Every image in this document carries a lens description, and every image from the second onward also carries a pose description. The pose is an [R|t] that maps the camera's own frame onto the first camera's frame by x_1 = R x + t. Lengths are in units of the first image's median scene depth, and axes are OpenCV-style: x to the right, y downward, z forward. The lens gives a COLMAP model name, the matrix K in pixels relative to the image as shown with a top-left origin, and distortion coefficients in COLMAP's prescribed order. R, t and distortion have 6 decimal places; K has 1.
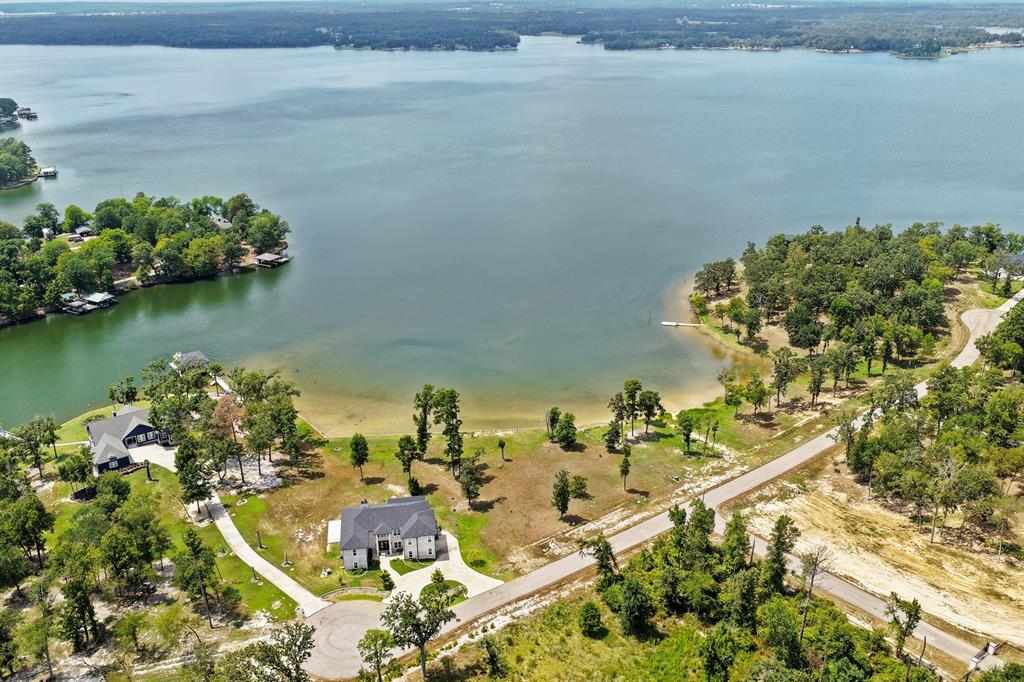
lens RADIAL K [[861.8, 0, 512.0], [0, 861.8, 341.0], [0, 0, 1]] dist [-0.005714, 0.018759]
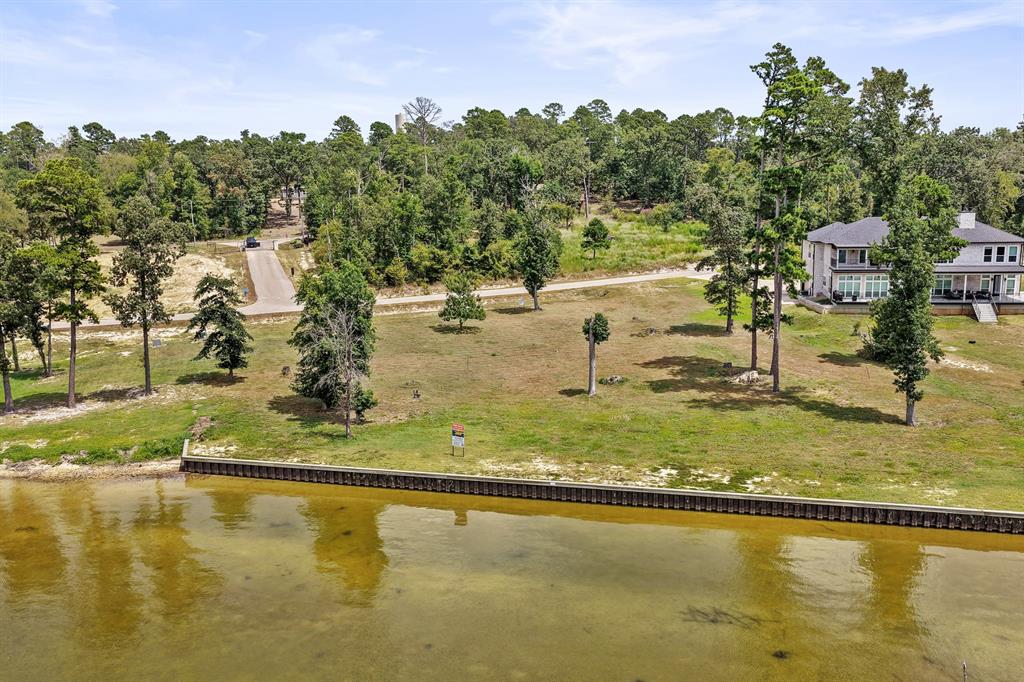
lens RADIAL K [[861.8, 0, 512.0], [0, 861.8, 341.0], [0, 0, 1]] dist [-0.005714, 0.018759]
pose [[-0.944963, -0.028227, 0.325958, -0.081343], [0.147160, 0.853137, 0.500501, -0.020886], [-0.292214, 0.520922, -0.802029, 1.300764]]
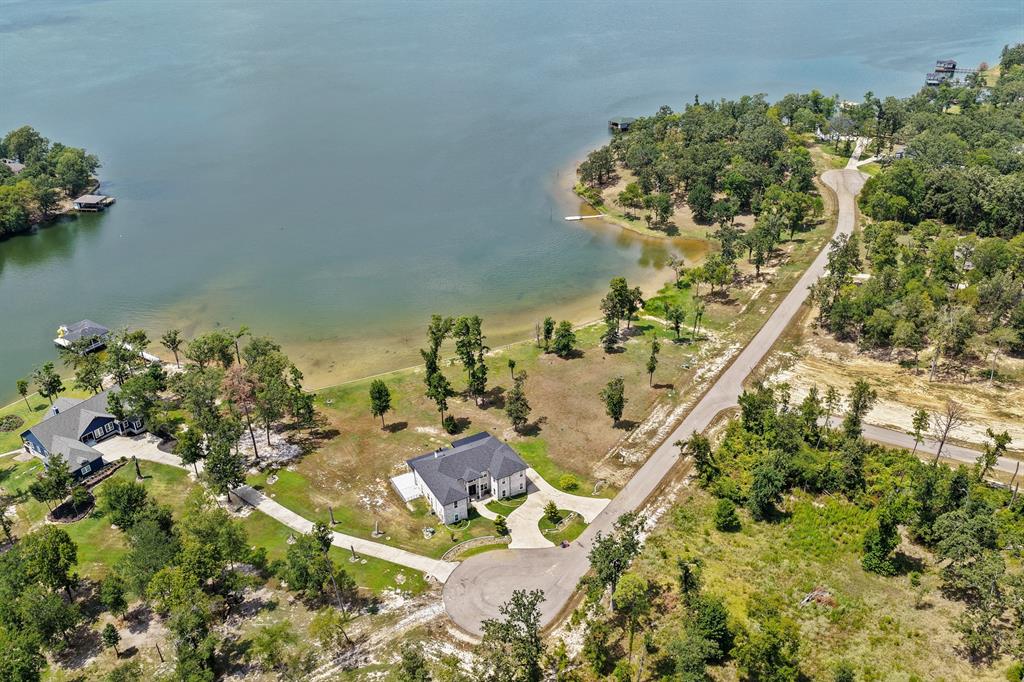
lens RADIAL K [[847.7, 0, 513.8], [0, 847.7, 356.1], [0, 0, 1]] dist [-0.007317, 0.010947]
pose [[0.940082, -0.172708, 0.293970, -0.302309], [0.131688, 0.979228, 0.154177, -0.036426], [-0.314492, -0.106227, 0.943298, 0.113455]]
